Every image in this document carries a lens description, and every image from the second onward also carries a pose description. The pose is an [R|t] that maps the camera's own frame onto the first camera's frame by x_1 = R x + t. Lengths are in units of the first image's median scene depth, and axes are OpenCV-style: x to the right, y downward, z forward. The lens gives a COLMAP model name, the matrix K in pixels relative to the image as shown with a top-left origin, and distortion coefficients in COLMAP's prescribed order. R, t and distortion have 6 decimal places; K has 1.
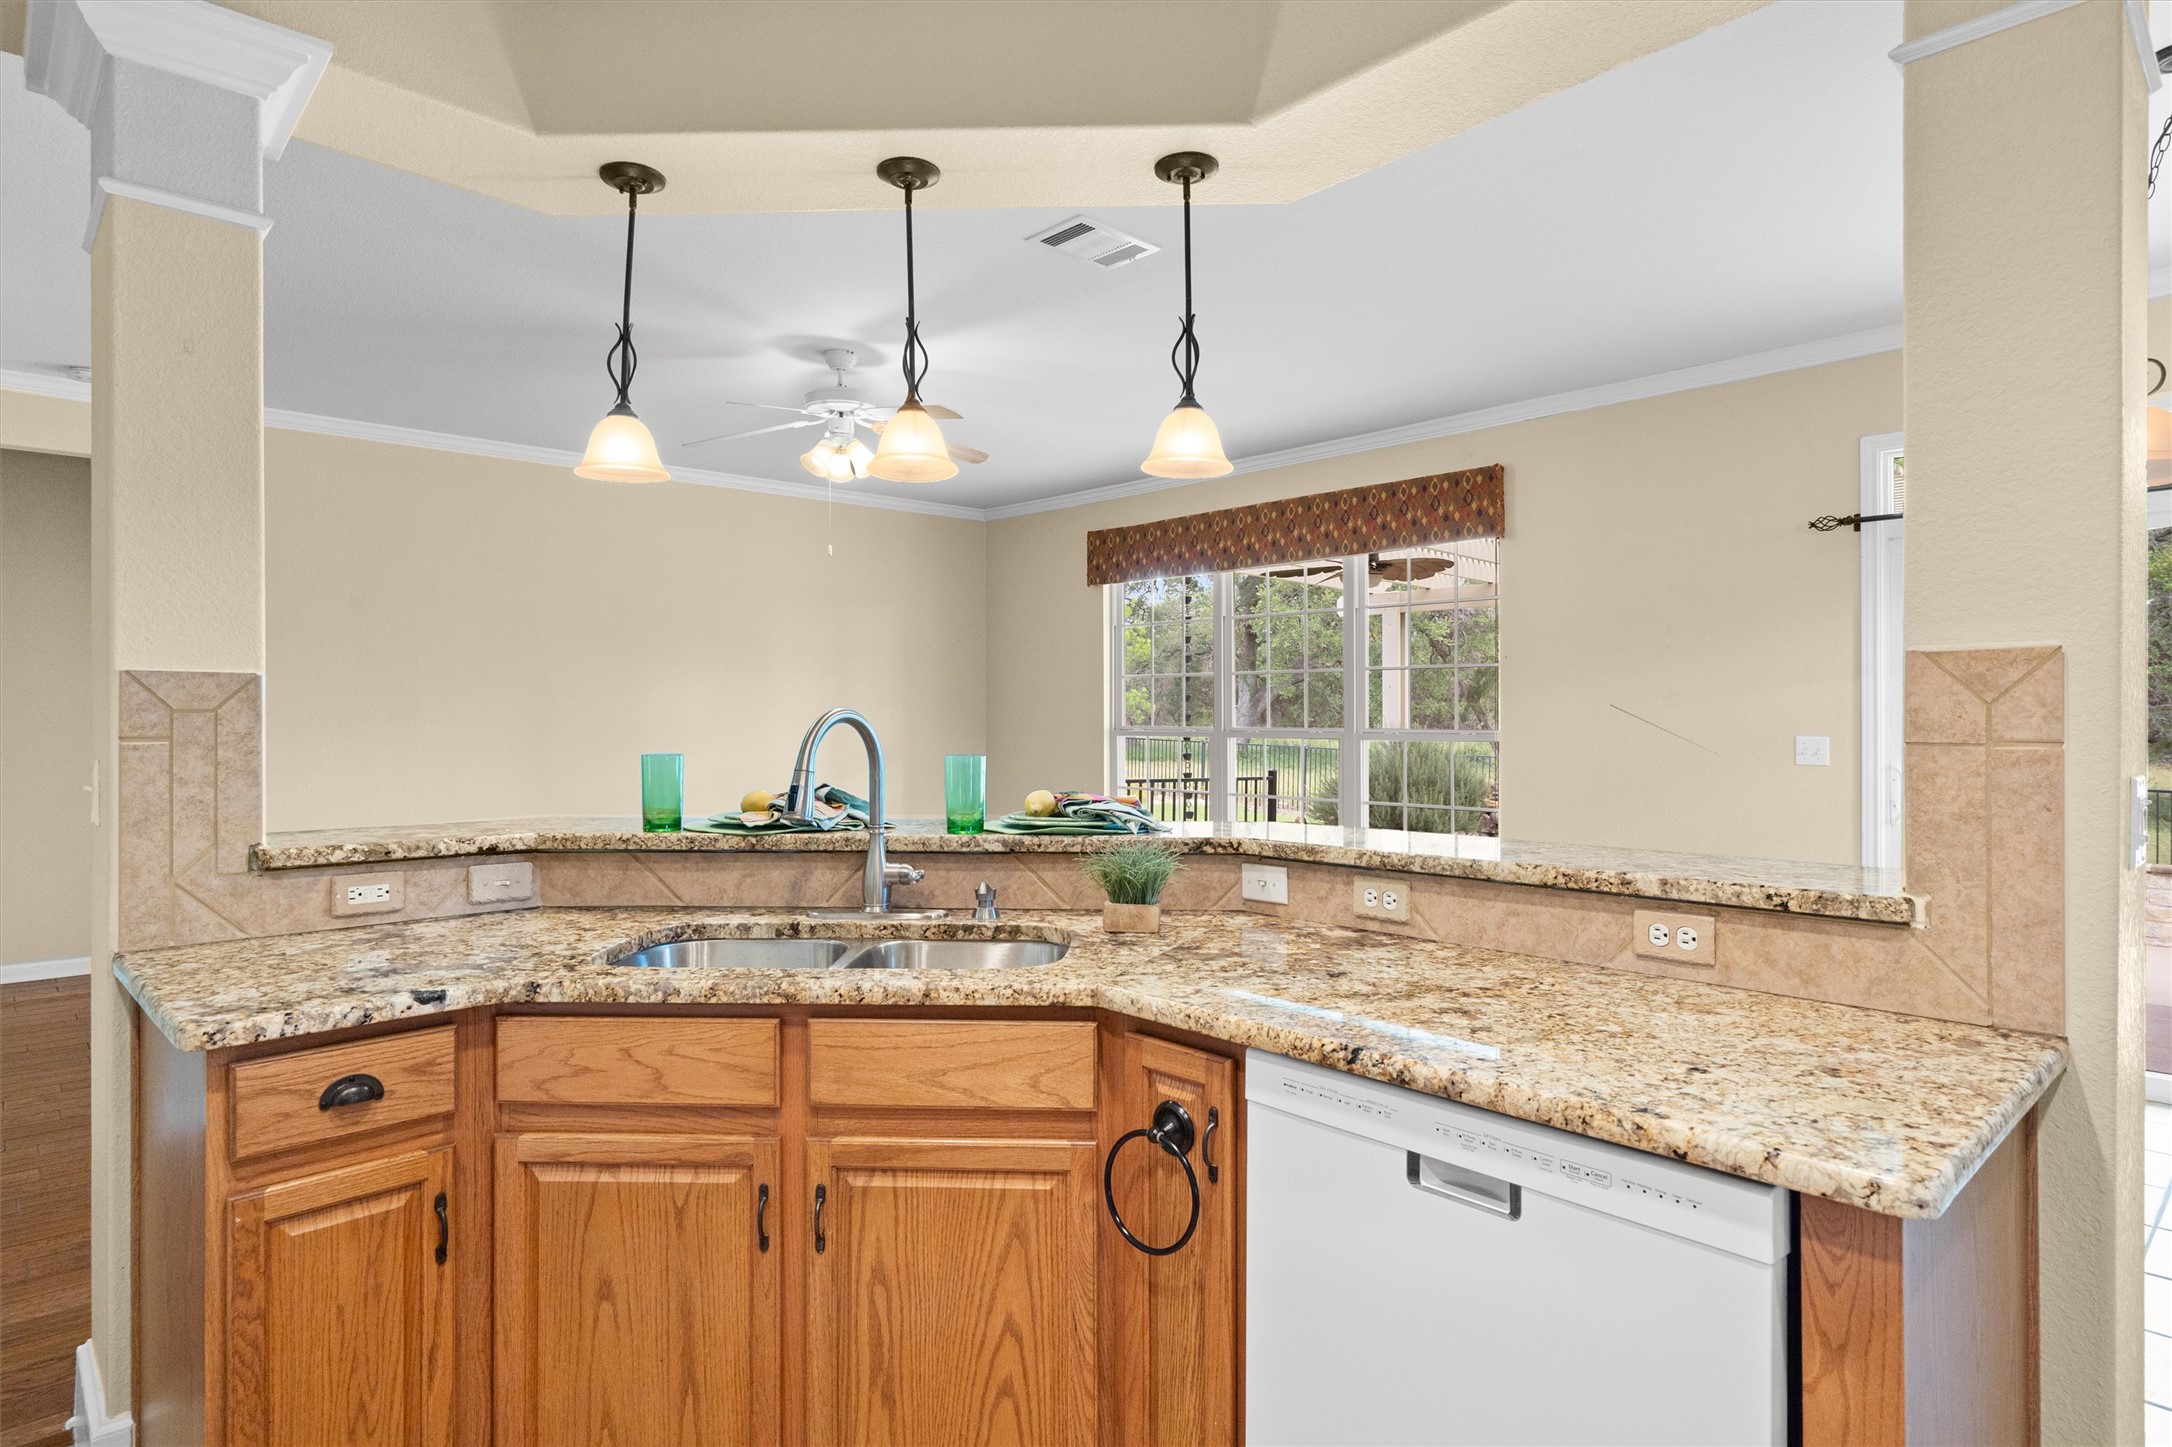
lens RADIAL K [[1190.5, 0, 1075.6], [0, 1190.5, 705.3], [0, 0, 1]] dist [0.002372, 0.001430]
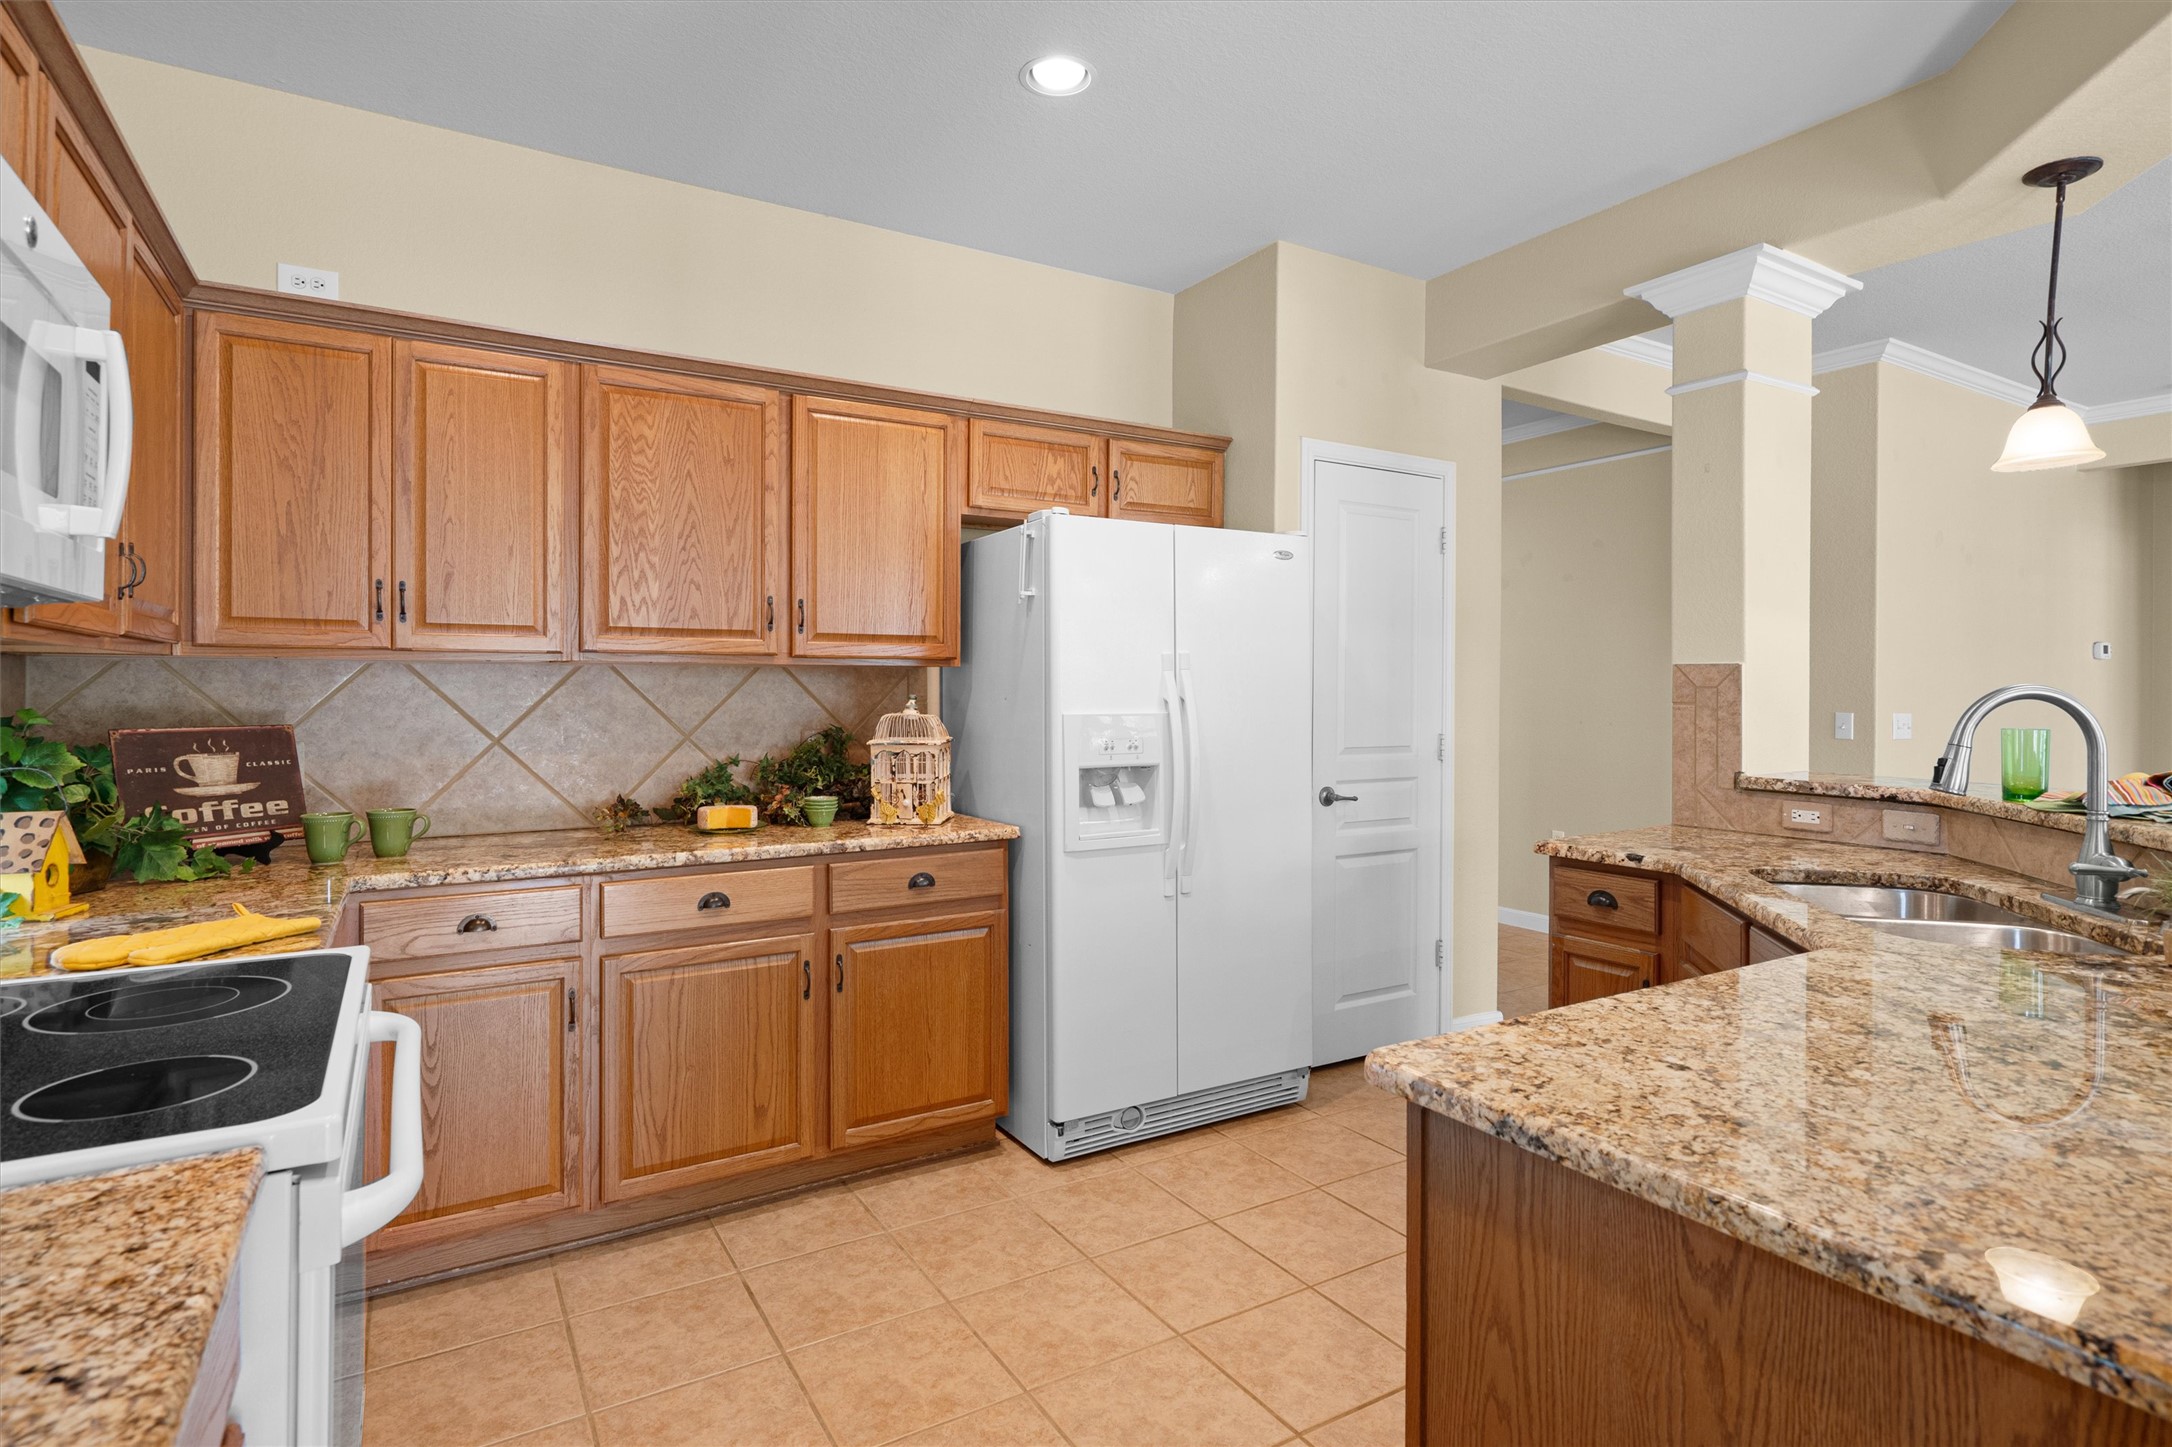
lens RADIAL K [[1108.9, 0, 1079.7], [0, 1108.9, 710.9], [0, 0, 1]] dist [0.001890, 0.000081]
pose [[-0.200121, 0.022289, -0.979518, 0.945316], [0.000795, 0.999745, 0.022587, 0.002650], [0.979771, 0.003742, -0.200088, 0.455762]]
